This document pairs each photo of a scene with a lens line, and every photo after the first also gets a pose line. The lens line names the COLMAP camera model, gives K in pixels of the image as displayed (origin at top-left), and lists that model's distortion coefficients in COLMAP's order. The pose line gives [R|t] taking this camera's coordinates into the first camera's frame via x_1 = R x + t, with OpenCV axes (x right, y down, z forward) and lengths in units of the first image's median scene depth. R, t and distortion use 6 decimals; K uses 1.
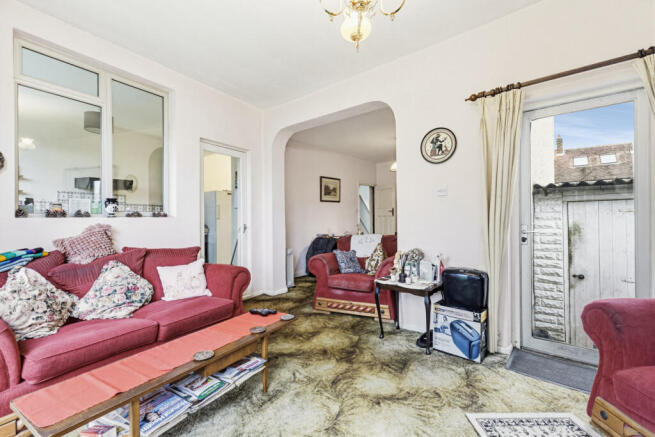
lens RADIAL K [[290.7, 0, 328.9], [0, 290.7, 226.4], [0, 0, 1]] dist [-0.000439, -0.000436]
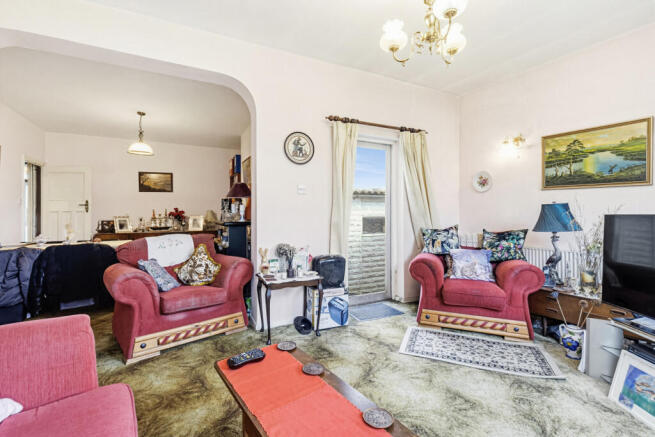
lens RADIAL K [[294.7, 0, 326.3], [0, 294.7, 220.1], [0, 0, 1]] dist [0.001158, -0.001215]
pose [[0.390644, -0.011704, 0.920467, -0.649486], [0.026427, 0.999650, 0.001496, -0.003858], [-0.920162, 0.023741, 0.390816, 0.501036]]
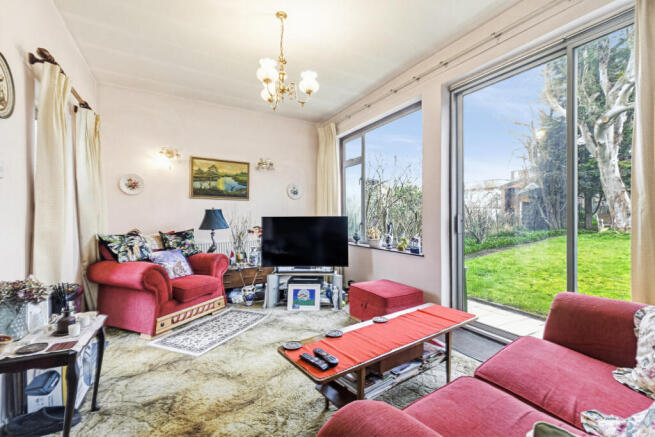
lens RADIAL K [[294.7, 0, 326.3], [0, 294.7, 220.1], [0, 0, 1]] dist [0.001158, -0.001215]
pose [[-0.924192, 0.010028, 0.381796, -0.426128], [0.027361, 0.998825, 0.039999, -0.029637], [-0.380946, 0.047413, -0.923381, 1.364470]]
